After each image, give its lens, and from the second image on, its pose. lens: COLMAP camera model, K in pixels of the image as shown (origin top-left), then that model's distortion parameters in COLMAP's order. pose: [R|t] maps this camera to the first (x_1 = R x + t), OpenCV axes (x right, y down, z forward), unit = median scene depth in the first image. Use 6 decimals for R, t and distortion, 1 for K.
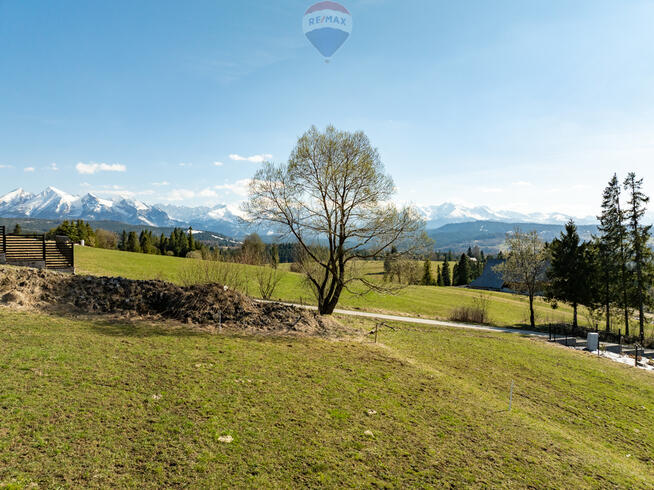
lens RADIAL K [[461.2, 0, 329.4], [0, 461.2, 244.6], [0, 0, 1]] dist [-0.034461, -0.001841]
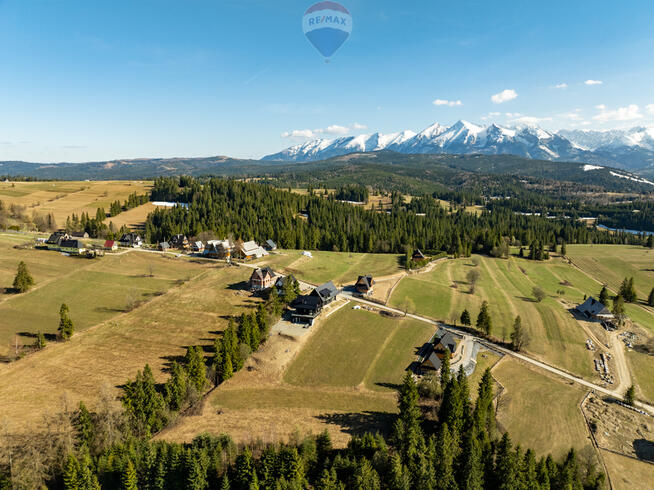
lens RADIAL K [[461.2, 0, 329.4], [0, 461.2, 244.6], [0, 0, 1]] dist [-0.034461, -0.001841]
pose [[0.679922, 0.126288, -0.722328, 3.372156], [-0.009852, 0.986543, 0.163208, -1.716820], [0.733218, -0.103852, 0.672016, -3.831654]]
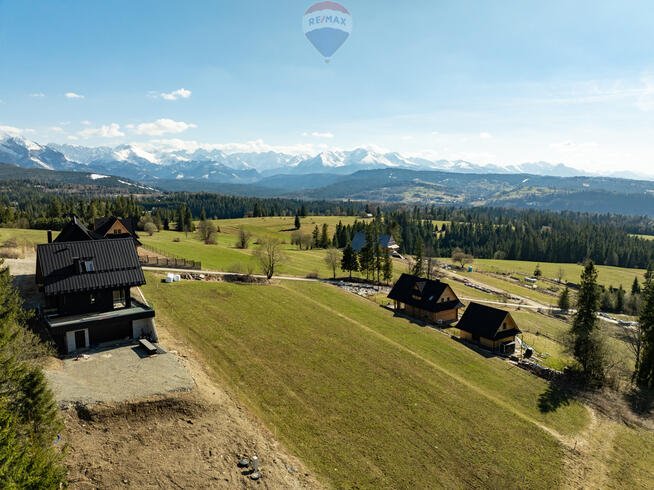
lens RADIAL K [[461.2, 0, 329.4], [0, 461.2, 244.6], [0, 0, 1]] dist [-0.034461, -0.001841]
pose [[0.982886, -0.013764, 0.183699, -0.142643], [-0.008401, 0.992818, 0.119336, -0.408176], [-0.184022, -0.118837, 0.975712, -1.941836]]
